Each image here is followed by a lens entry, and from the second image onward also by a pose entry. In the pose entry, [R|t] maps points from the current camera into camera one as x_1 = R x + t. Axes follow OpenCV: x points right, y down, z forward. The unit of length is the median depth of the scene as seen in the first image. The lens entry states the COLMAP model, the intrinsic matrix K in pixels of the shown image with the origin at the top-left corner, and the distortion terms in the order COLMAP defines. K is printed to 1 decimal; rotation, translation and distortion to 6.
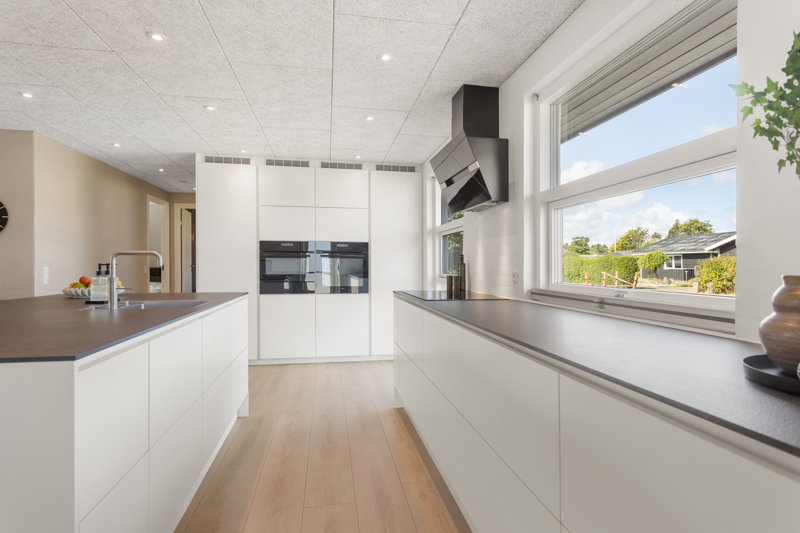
lens RADIAL K [[434.9, 0, 400.0], [0, 434.9, 266.5], [0, 0, 1]] dist [0.001053, 0.000085]
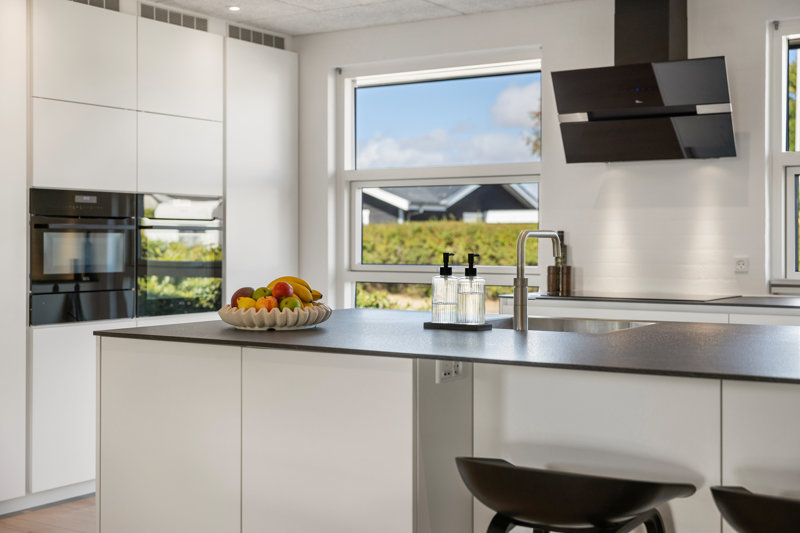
lens RADIAL K [[1102.7, 0, 436.0], [0, 1102.7, 235.9], [0, 0, 1]] dist [0.032430, 0.004912]
pose [[0.682834, -0.004006, 0.730563, -0.791208], [0.005052, 0.999987, 0.000762, -0.015516], [-0.730556, 0.003171, 0.682845, 0.065530]]
